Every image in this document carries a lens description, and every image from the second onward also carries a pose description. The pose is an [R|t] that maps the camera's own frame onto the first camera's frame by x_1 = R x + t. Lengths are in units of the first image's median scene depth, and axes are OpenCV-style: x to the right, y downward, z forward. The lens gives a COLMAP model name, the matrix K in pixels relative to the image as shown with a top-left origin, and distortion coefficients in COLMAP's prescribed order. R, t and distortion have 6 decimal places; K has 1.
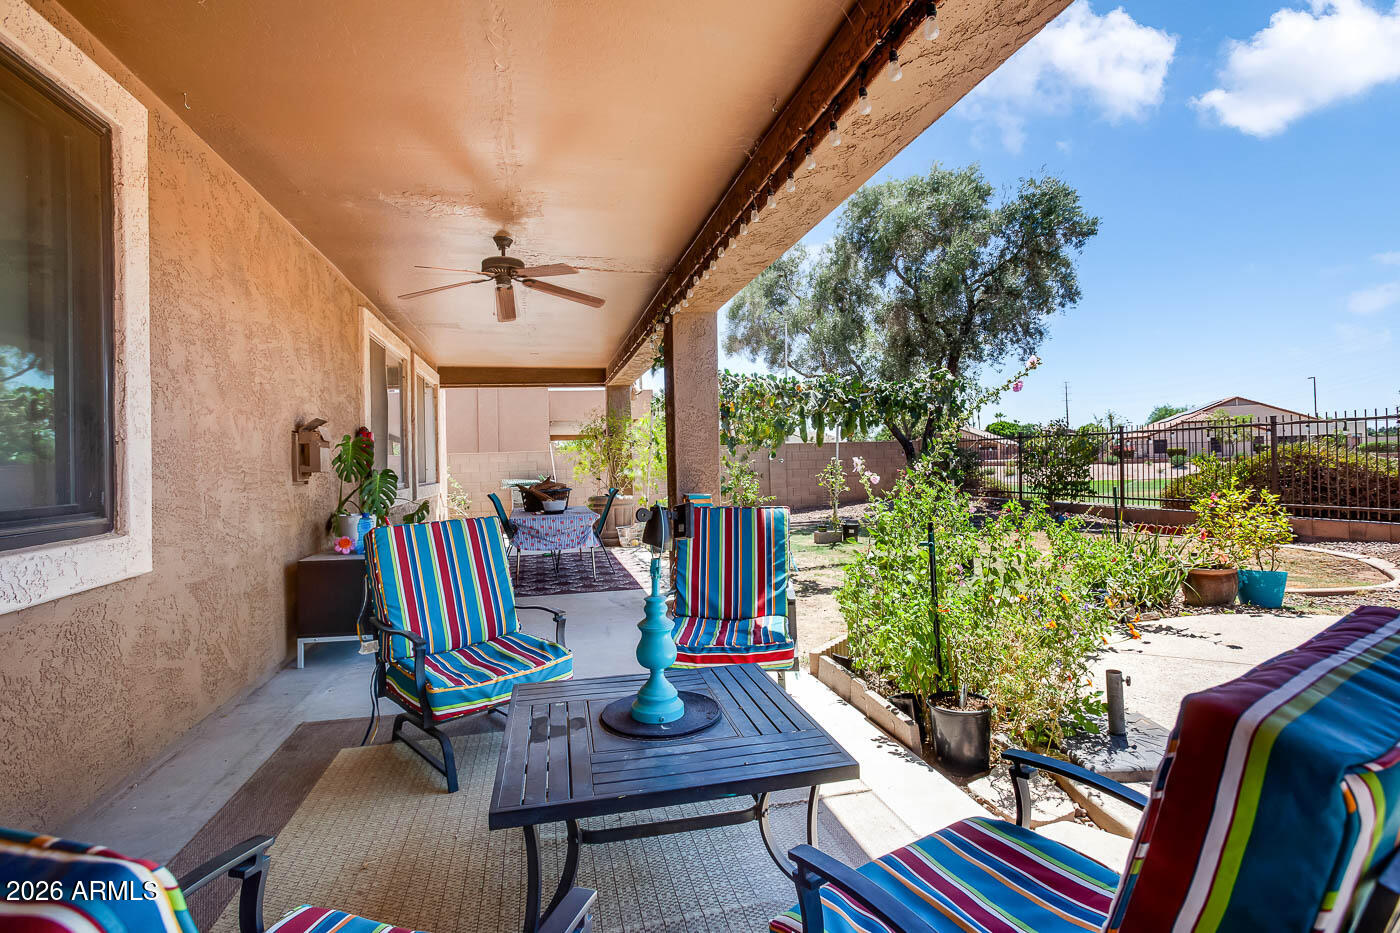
lens RADIAL K [[639.0, 0, 700.0], [0, 639.0, 466.5], [0, 0, 1]] dist [0.010743, 0.000735]
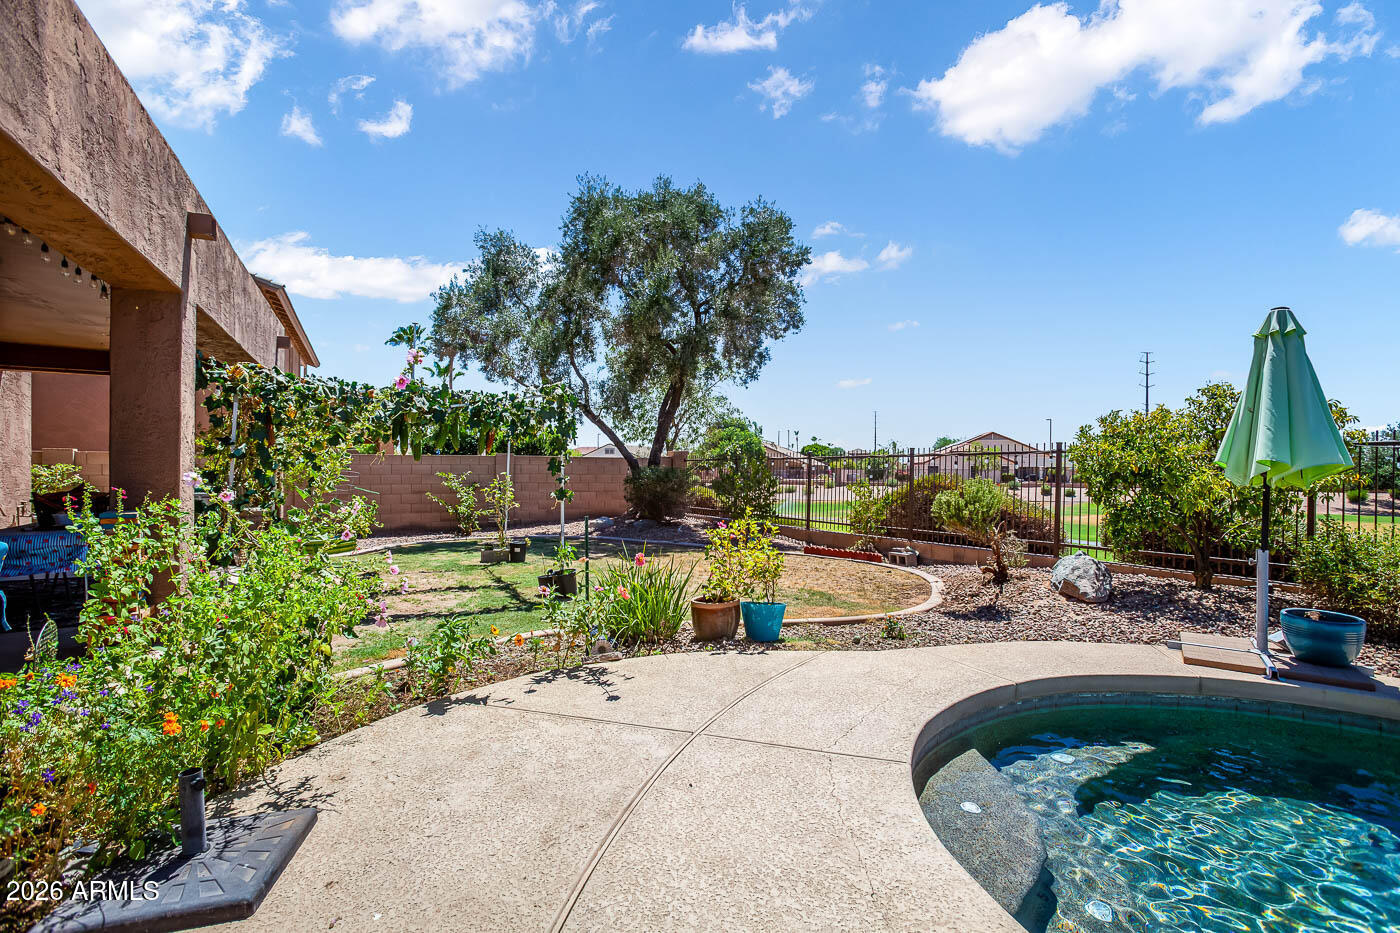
lens RADIAL K [[634.0, 0, 696.6], [0, 634.0, 480.8], [0, 0, 1]] dist [-0.092084, 0.047145]
pose [[0.978048, 0.018427, 0.207561, 0.225239], [-0.017681, 0.999829, -0.005448, -0.004537], [-0.207626, 0.001659, 0.978207, 0.043201]]
